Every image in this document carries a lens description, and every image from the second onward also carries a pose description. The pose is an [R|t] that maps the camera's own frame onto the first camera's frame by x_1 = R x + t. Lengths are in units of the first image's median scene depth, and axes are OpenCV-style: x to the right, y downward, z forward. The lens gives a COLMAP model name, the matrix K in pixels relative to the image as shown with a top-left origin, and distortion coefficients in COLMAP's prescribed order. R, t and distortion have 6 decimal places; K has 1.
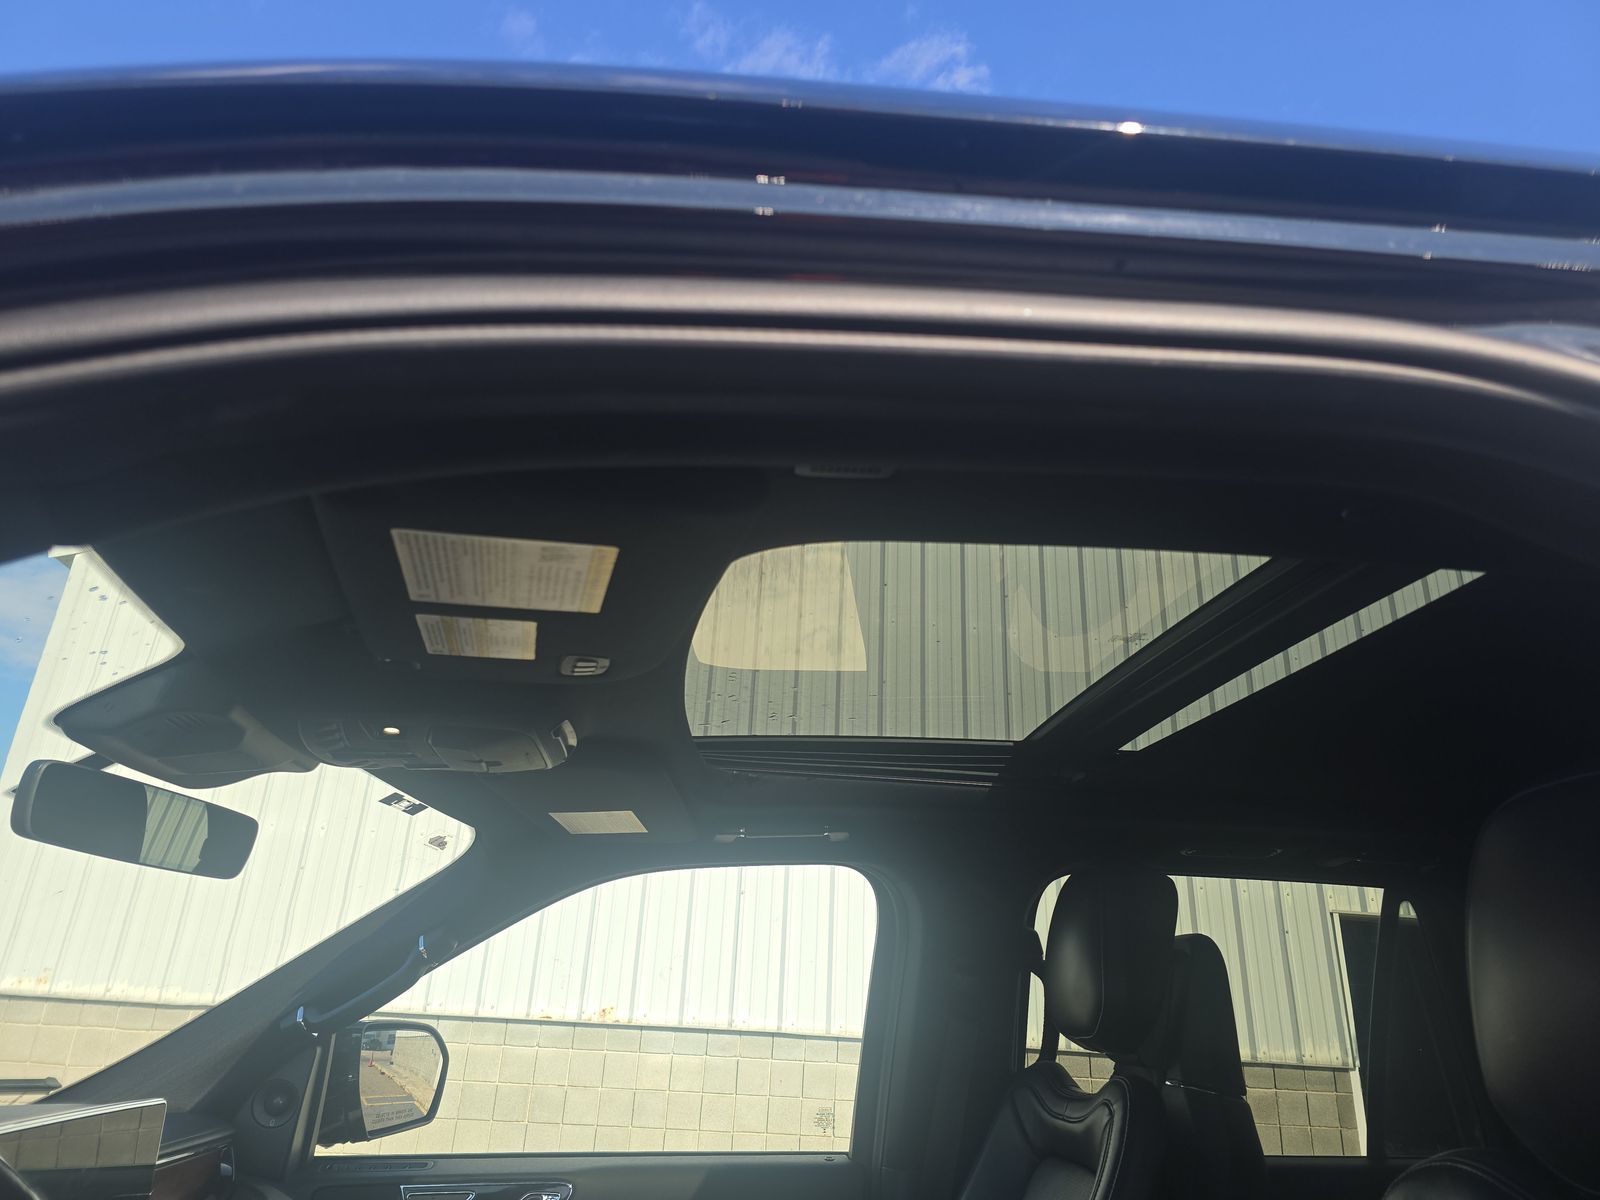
lens RADIAL K [[1048.7, 0, 805.5], [0, 1048.7, 589.6], [0, 0, 1]] dist [0.059301, -0.046925]
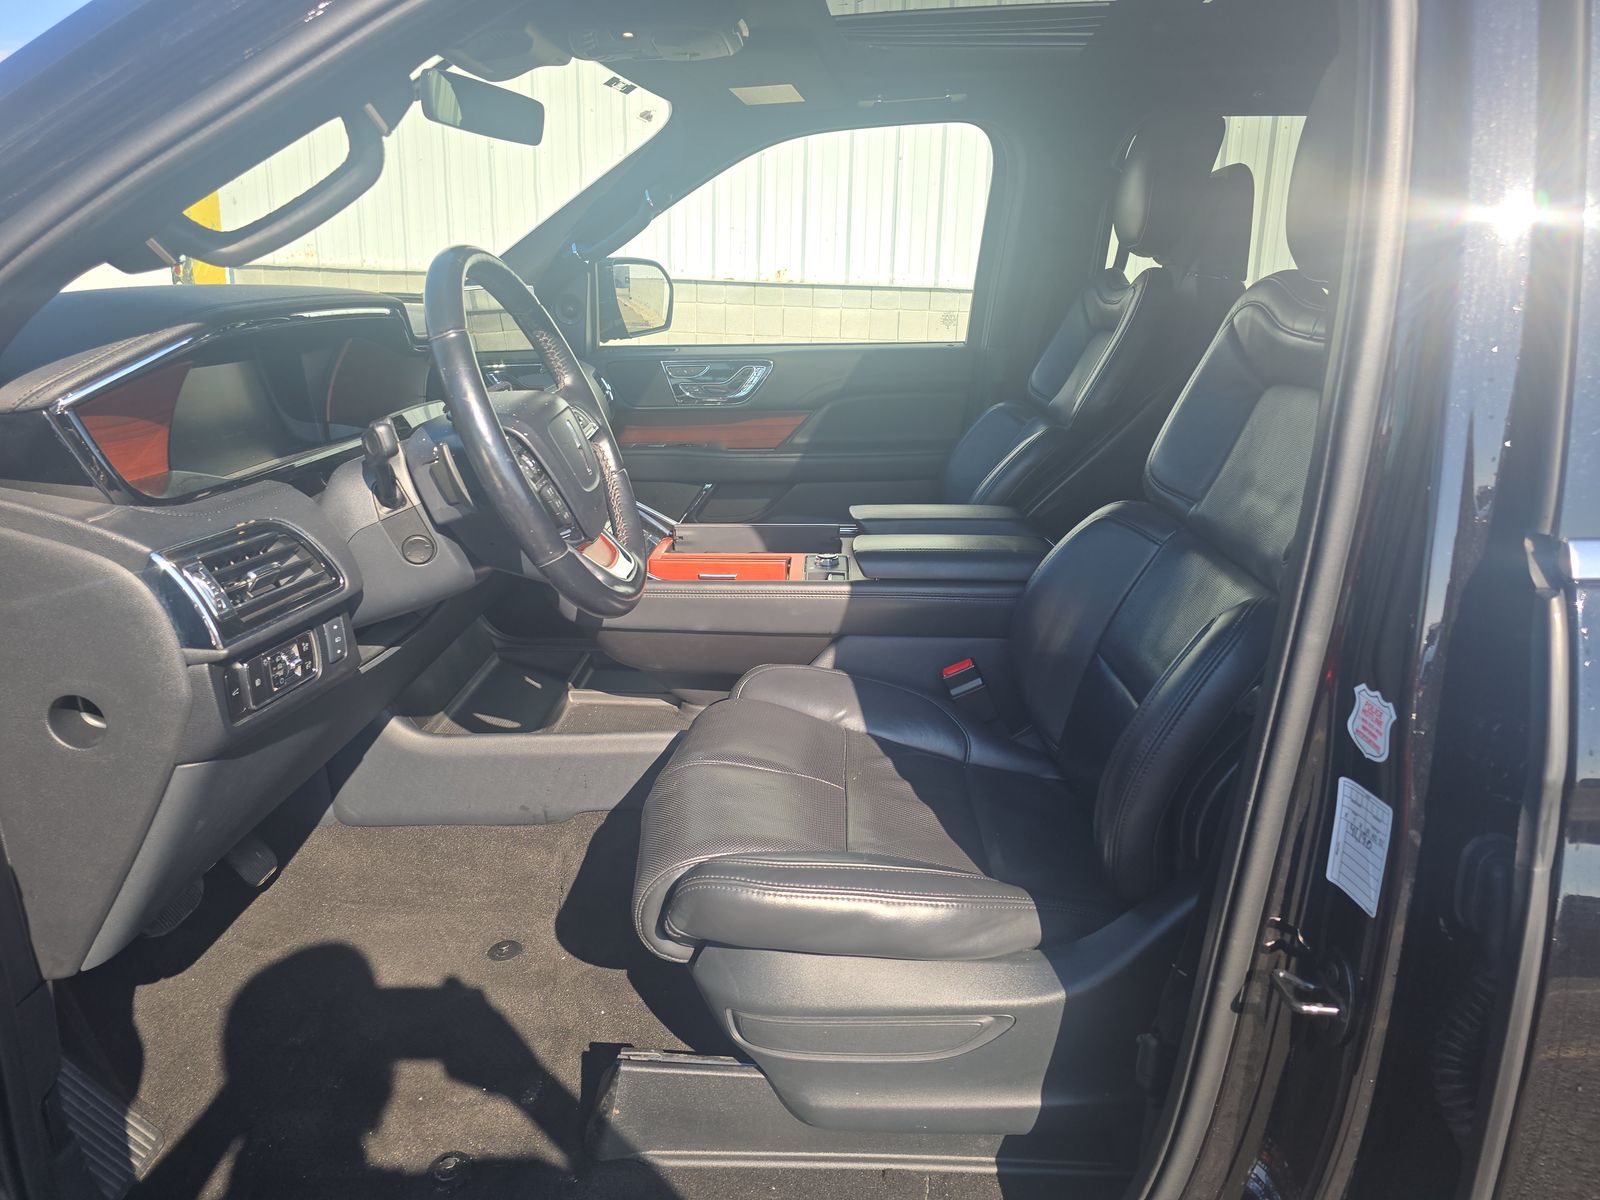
lens RADIAL K [[1065.3, 0, 808.1], [0, 1065.3, 600.8], [0, 0, 1]] dist [0.051355, -0.052113]
pose [[0.989015, 0.021069, -0.146309, 0.054183], [0.073924, 0.786628, 0.612985, -0.085667], [0.128006, -0.617067, 0.776429, -0.361016]]
